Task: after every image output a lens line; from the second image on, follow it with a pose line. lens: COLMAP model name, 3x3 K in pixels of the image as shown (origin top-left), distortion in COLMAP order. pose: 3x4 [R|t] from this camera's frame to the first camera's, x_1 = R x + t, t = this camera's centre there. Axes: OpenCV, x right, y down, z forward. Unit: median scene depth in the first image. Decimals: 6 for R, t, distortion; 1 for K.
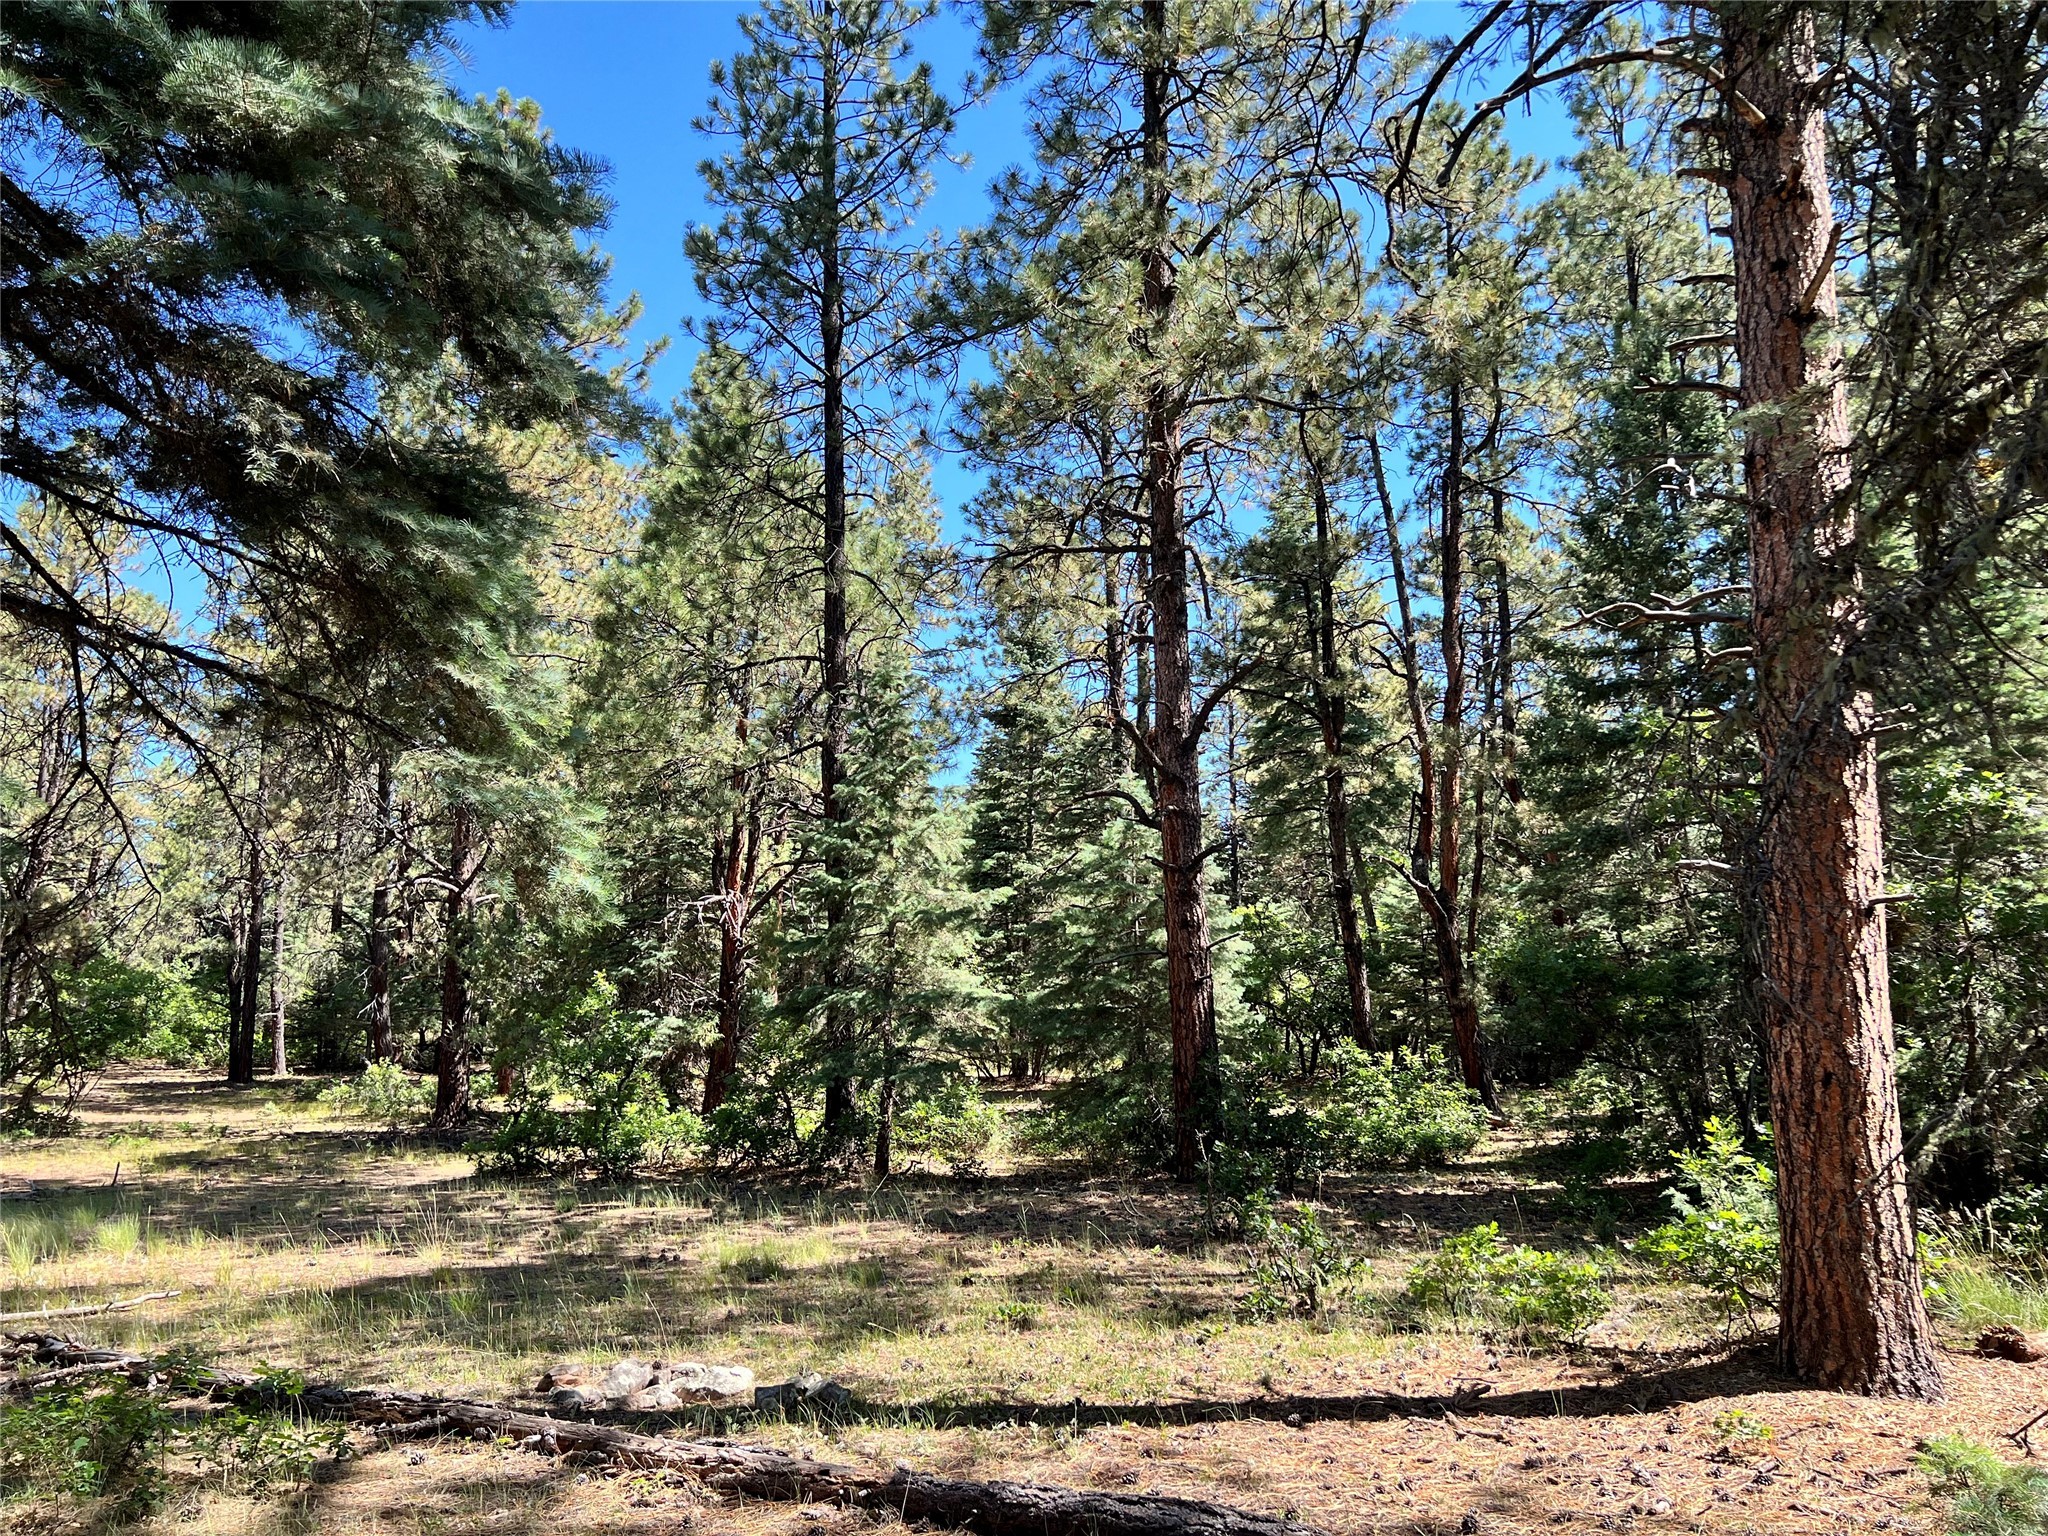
lens RADIAL K [[1561.0, 0, 1026.6], [0, 1561.0, 767.7], [0, 0, 1]] dist [0.083239, -0.106448]
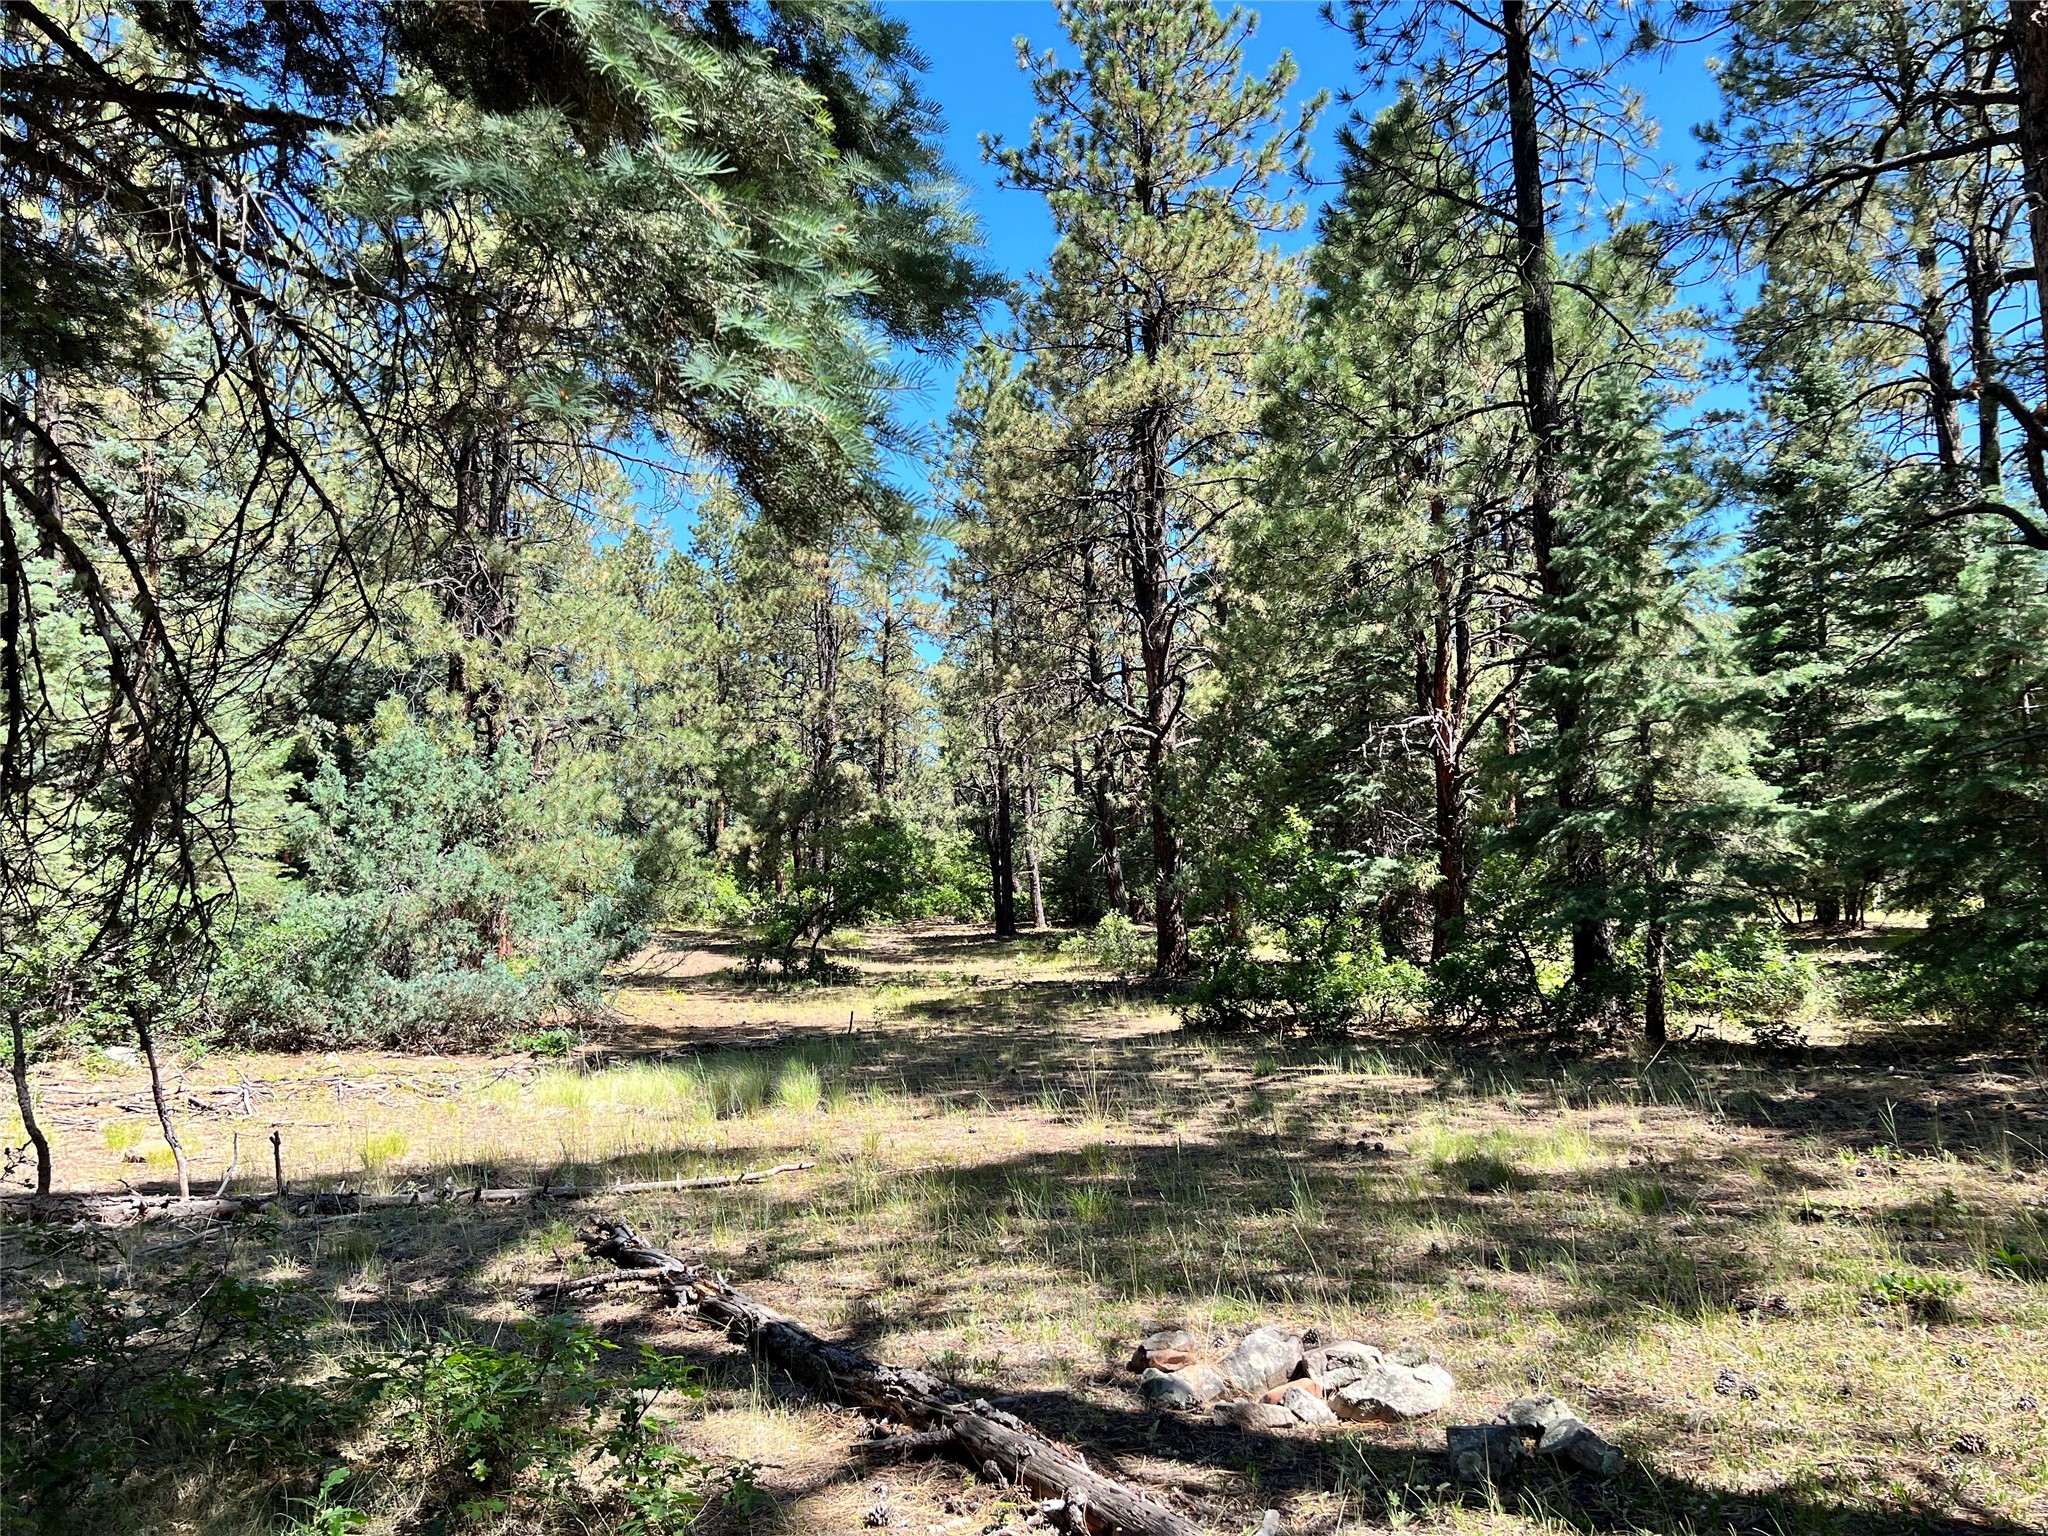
lens RADIAL K [[1561.0, 0, 1026.6], [0, 1561.0, 767.7], [0, 0, 1]] dist [0.083239, -0.106448]
pose [[0.893917, -0.061205, -0.444035, -0.013391], [0.101505, 0.992540, 0.067537, 0.034699], [0.436589, -0.105444, 0.893461, 0.156759]]
